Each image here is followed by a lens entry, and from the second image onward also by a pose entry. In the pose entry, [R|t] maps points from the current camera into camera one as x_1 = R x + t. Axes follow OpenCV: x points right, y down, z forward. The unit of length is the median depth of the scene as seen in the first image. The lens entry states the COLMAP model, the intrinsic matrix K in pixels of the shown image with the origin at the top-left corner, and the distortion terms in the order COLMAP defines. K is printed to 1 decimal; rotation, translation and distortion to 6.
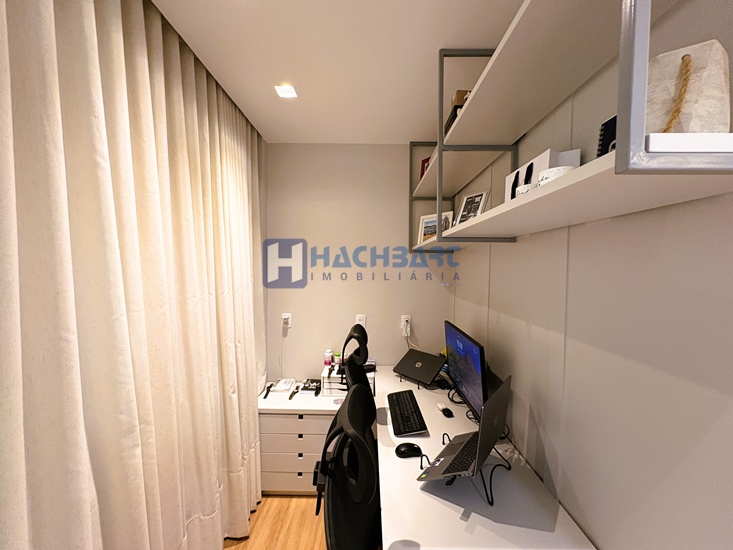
lens RADIAL K [[295.6, 0, 366.5], [0, 295.6, 275.0], [0, 0, 1]] dist [0.001247, 0.000132]
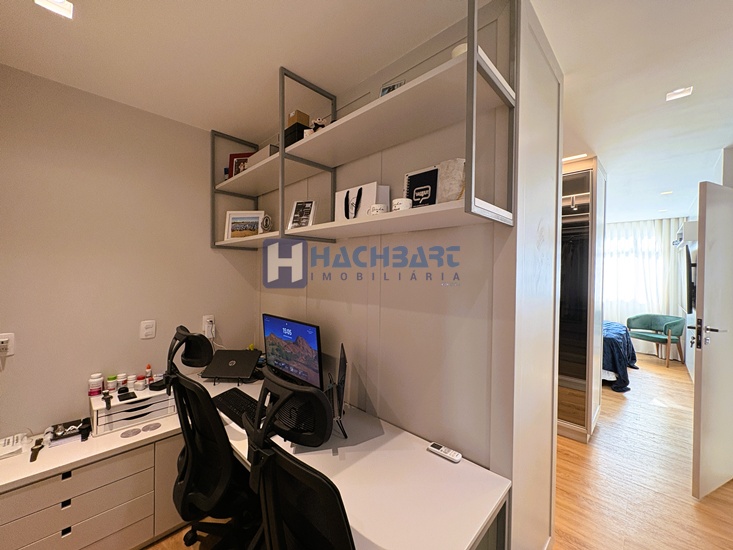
lens RADIAL K [[295.6, 0, 366.5], [0, 295.6, 275.0], [0, 0, 1]] dist [0.001247, 0.000132]
pose [[0.685408, -0.011623, 0.728066, -0.240065], [0.016956, 0.999856, 0.000000, 0.021381], [-0.727962, 0.012345, 0.685507, 0.004454]]
